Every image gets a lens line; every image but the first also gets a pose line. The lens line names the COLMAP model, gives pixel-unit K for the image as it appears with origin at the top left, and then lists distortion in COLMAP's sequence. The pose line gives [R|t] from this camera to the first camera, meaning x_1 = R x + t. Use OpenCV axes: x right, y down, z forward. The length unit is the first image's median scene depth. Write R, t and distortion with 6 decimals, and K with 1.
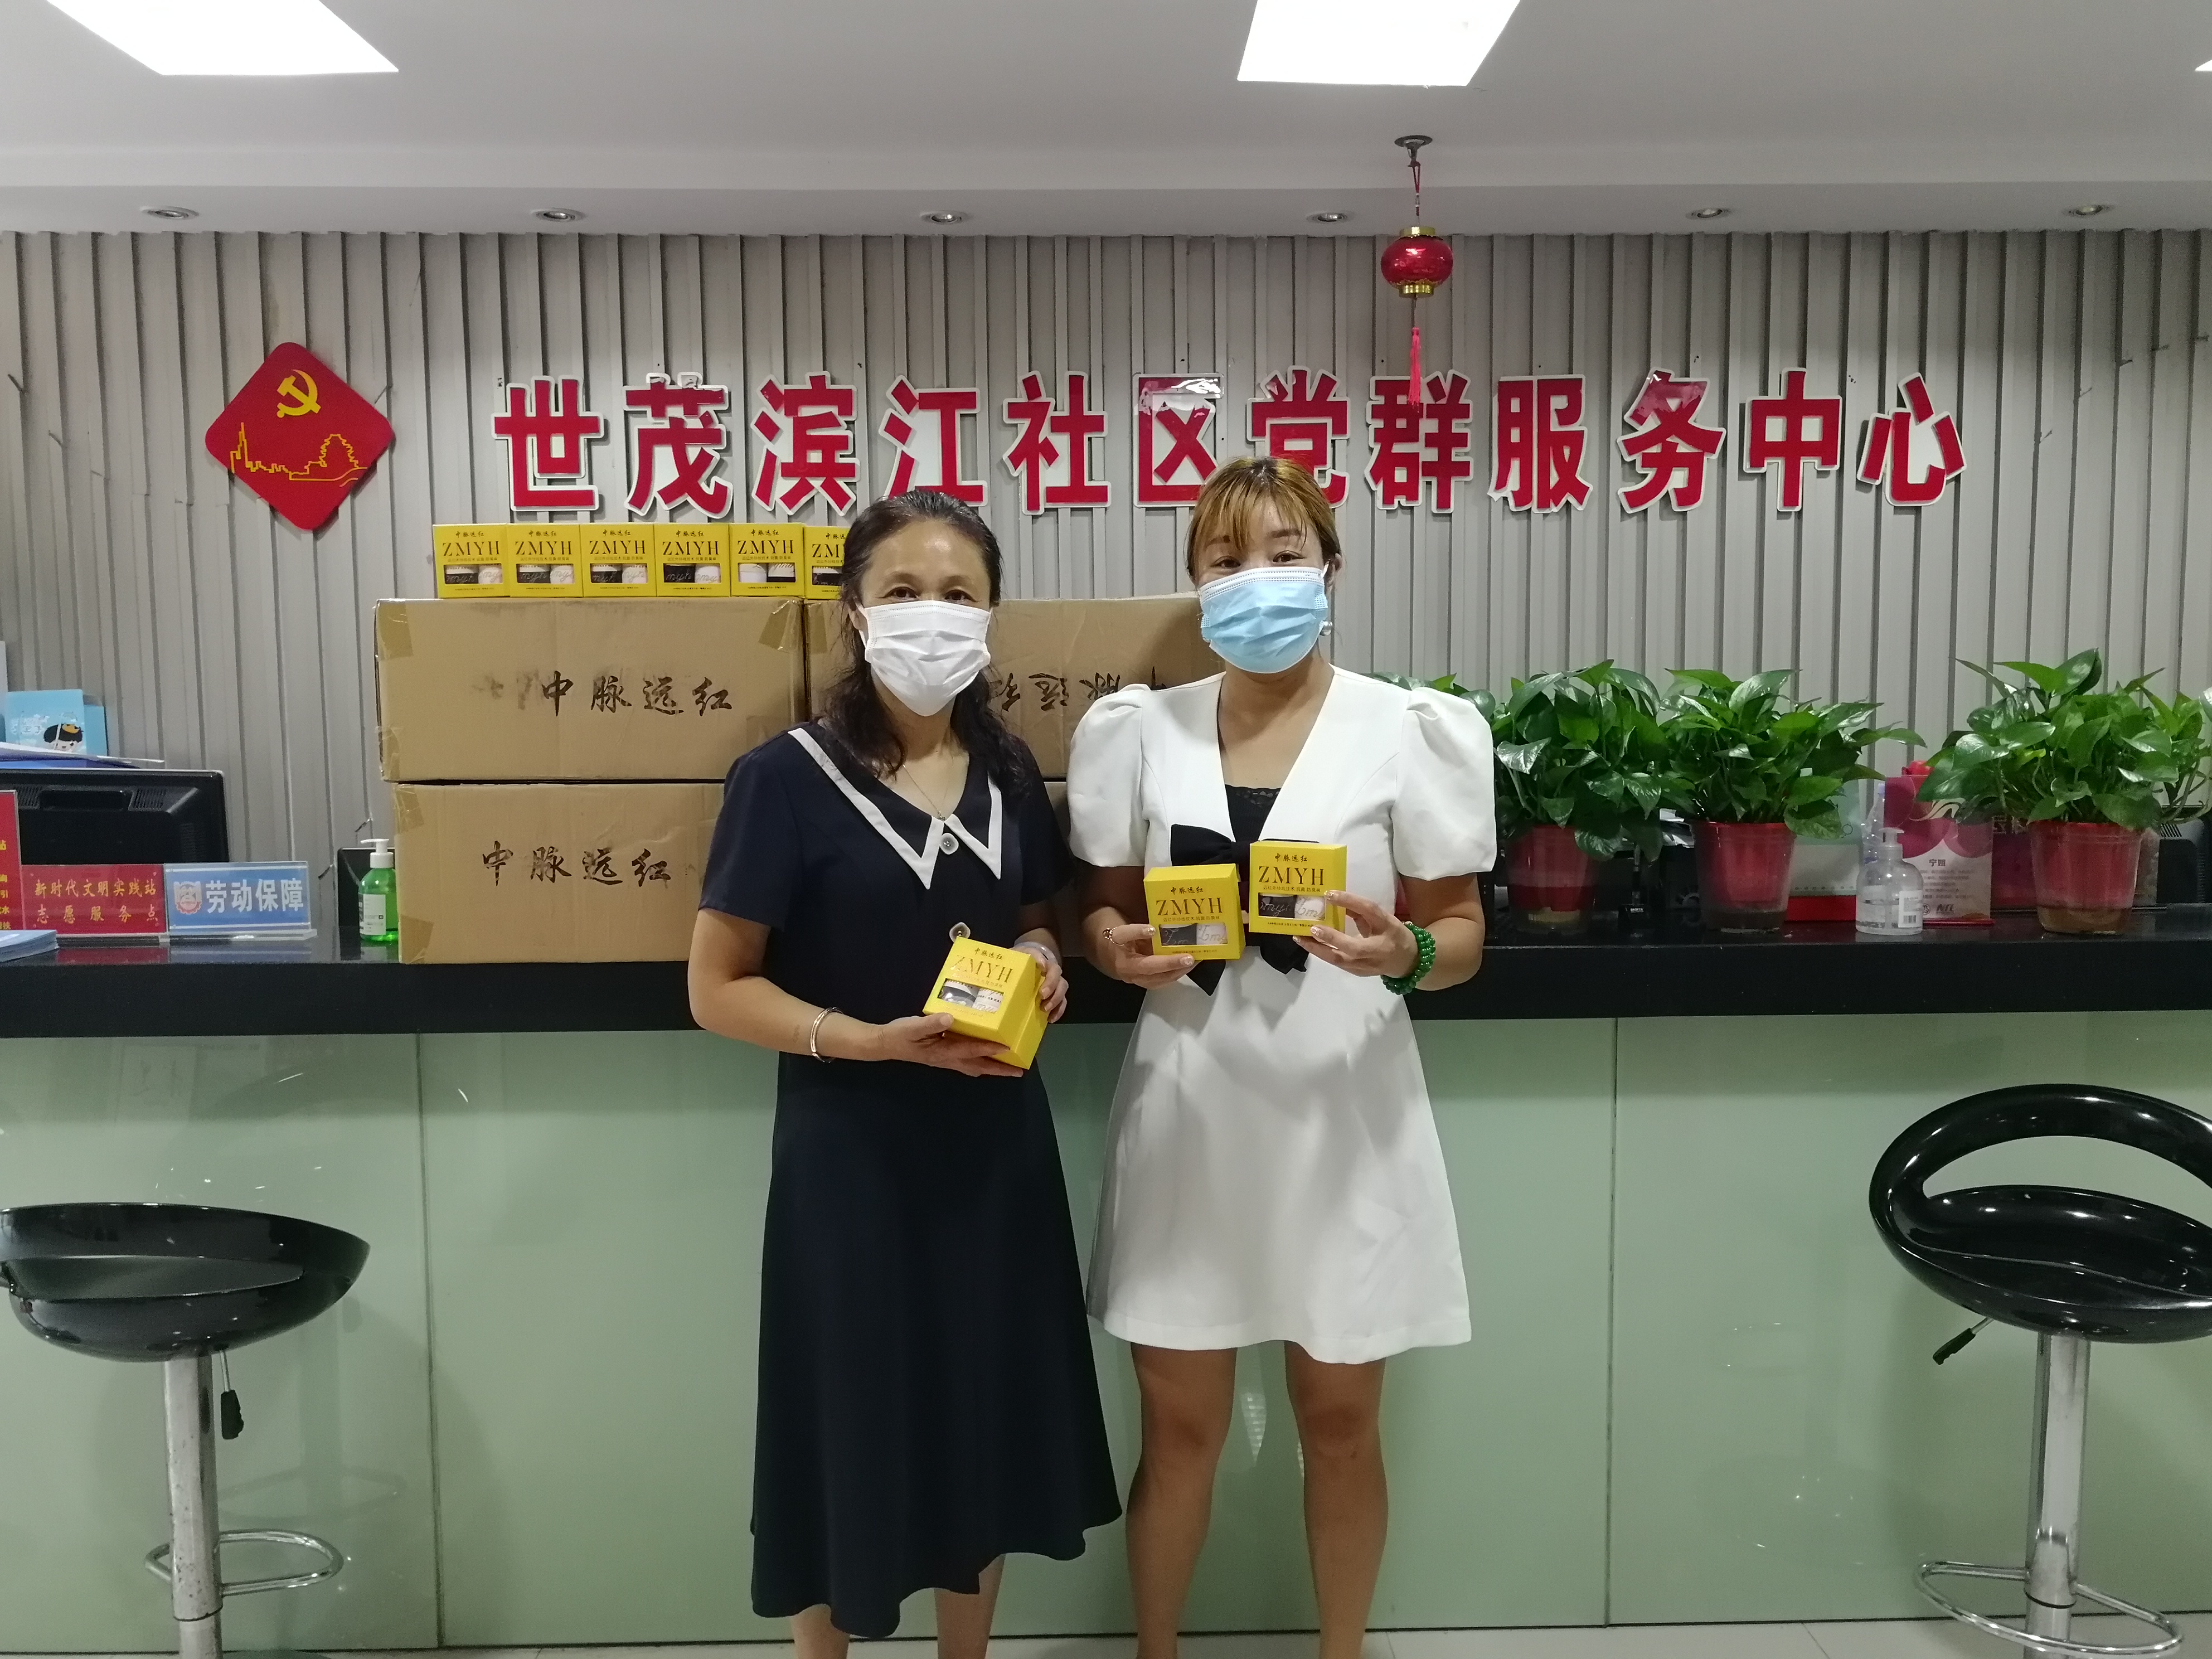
lens RADIAL K [[1747.1, 0, 1098.5], [0, 1747.1, 823.1], [0, 0, 1]] dist [0.001622, 0.001501]
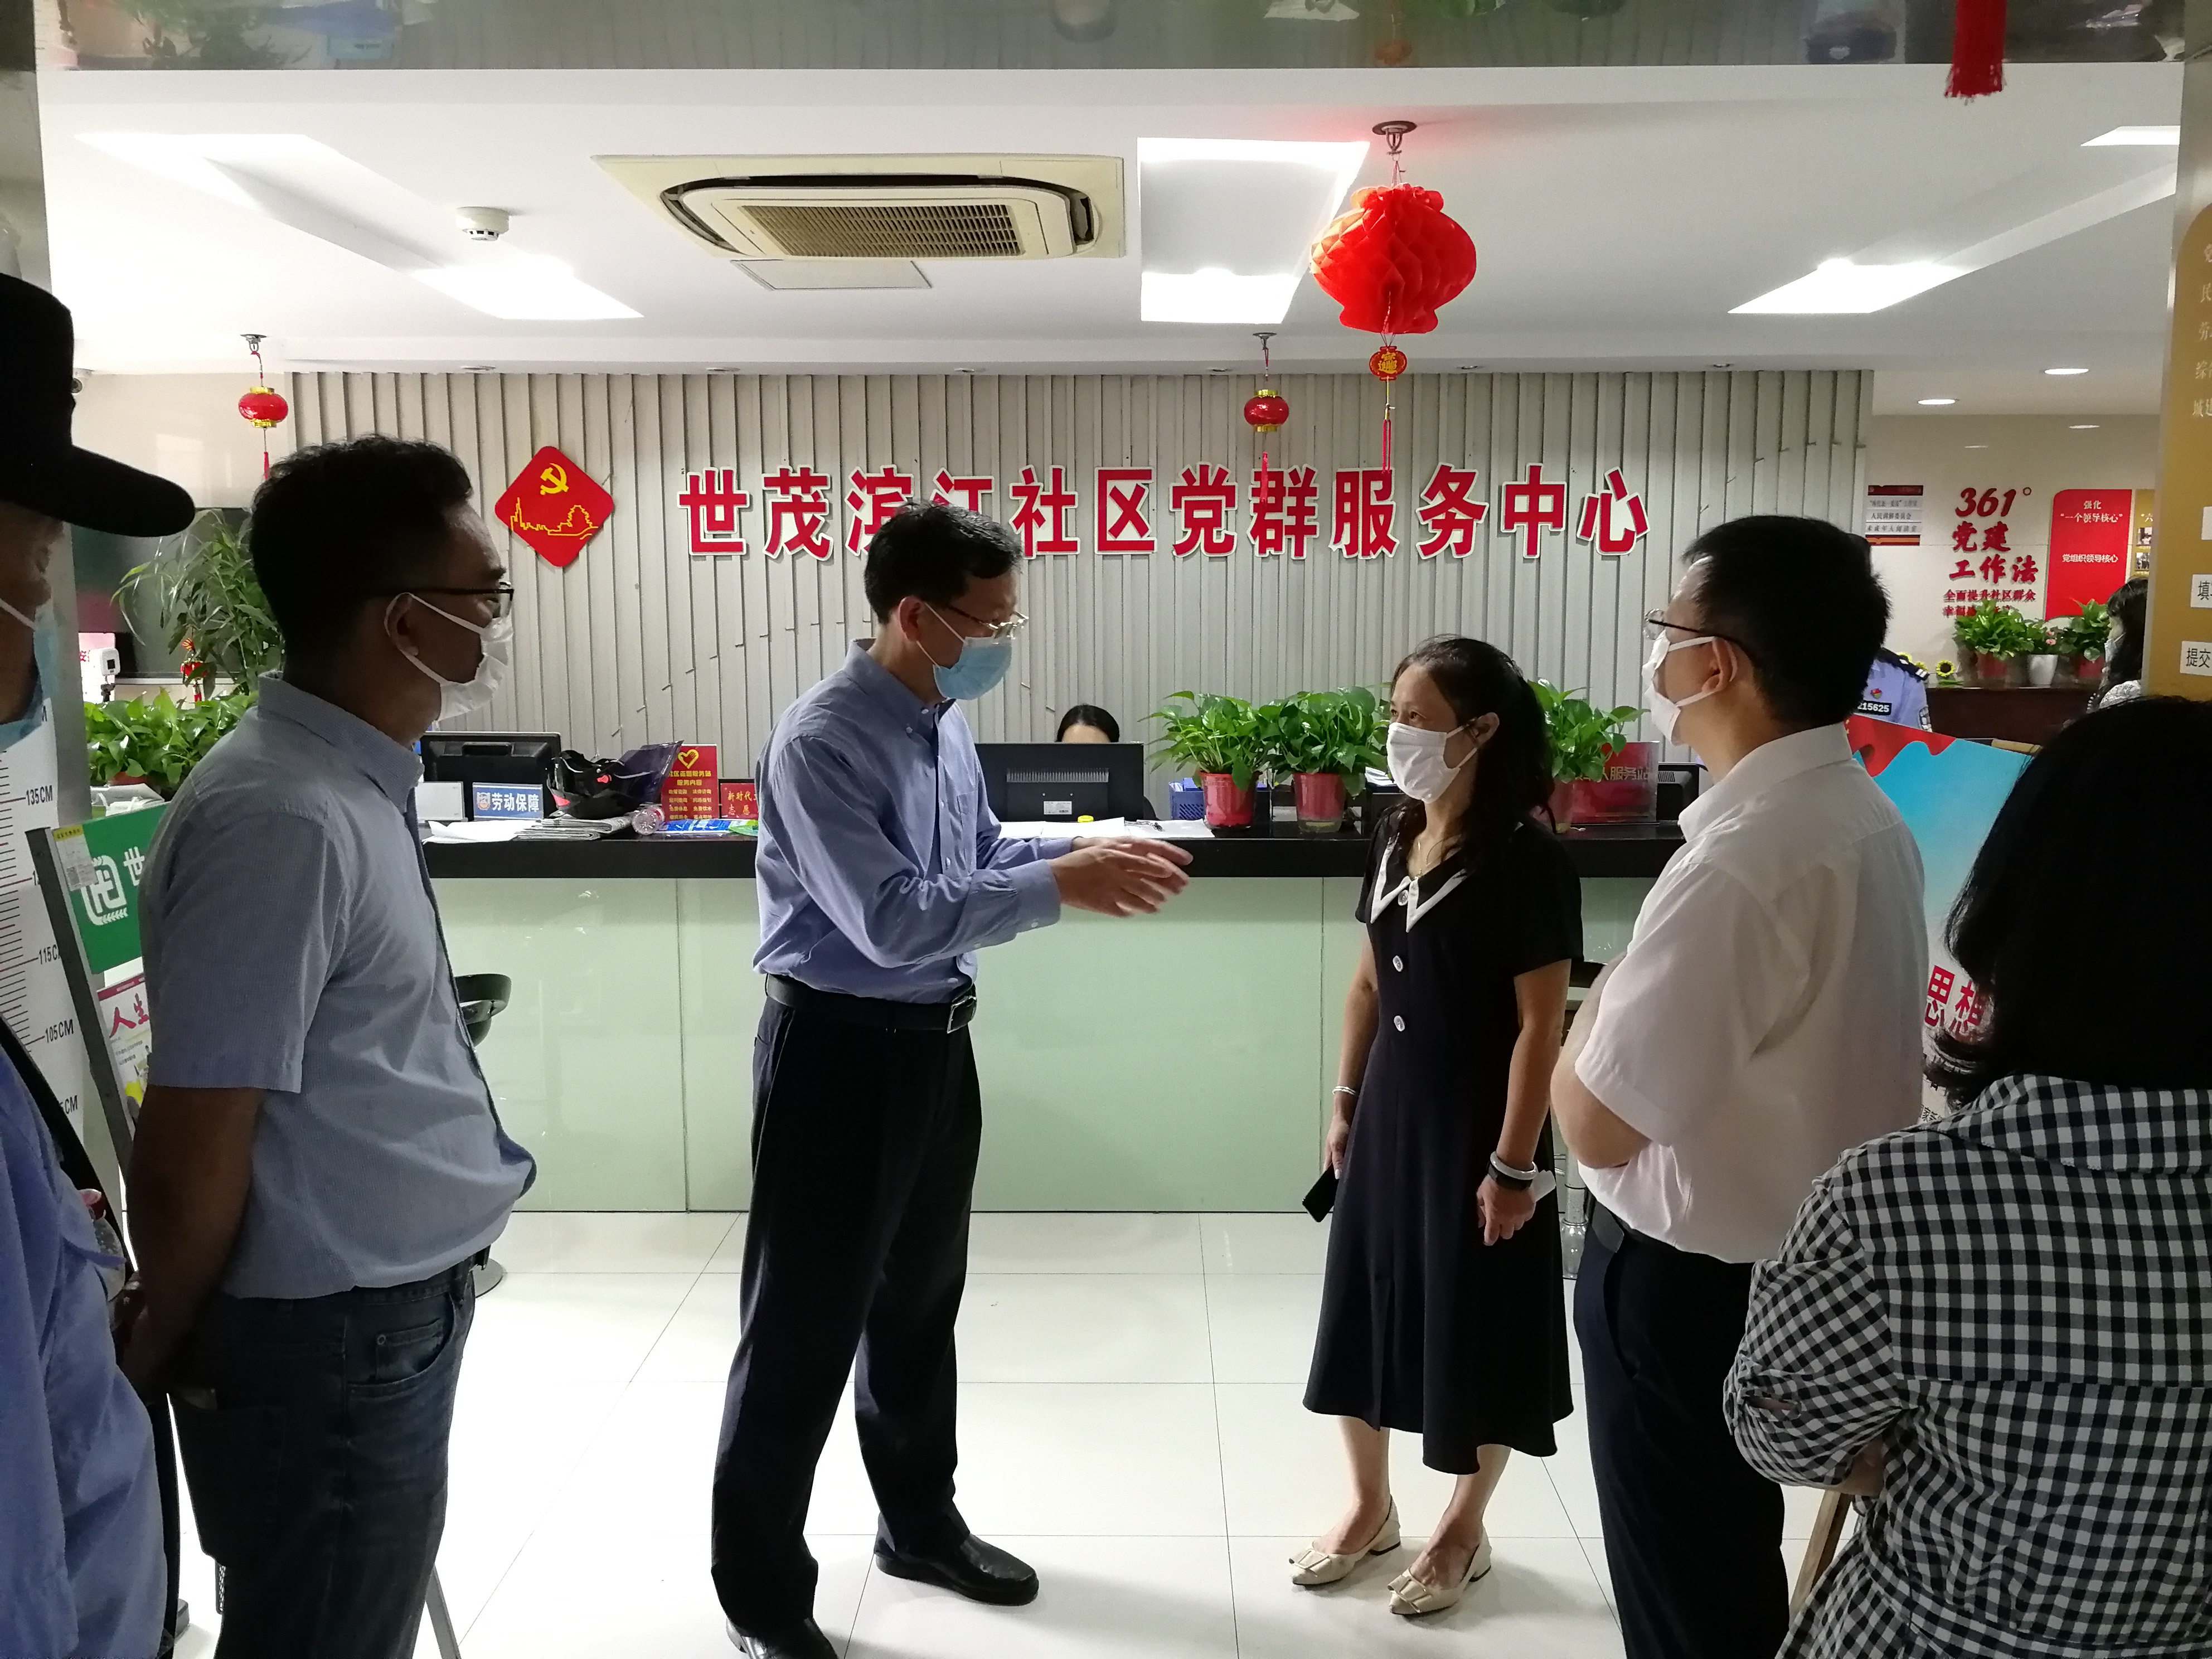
lens RADIAL K [[1747.1, 0, 1115.0], [0, 1747.1, 829.4], [0, 0, 1]] dist [0.001622, 0.001501]
pose [[0.999664, 0.010562, -0.023660, 0.076664], [-0.009258, 0.998467, 0.054571, -0.024598], [0.024200, -0.054334, 0.998230, -0.536137]]
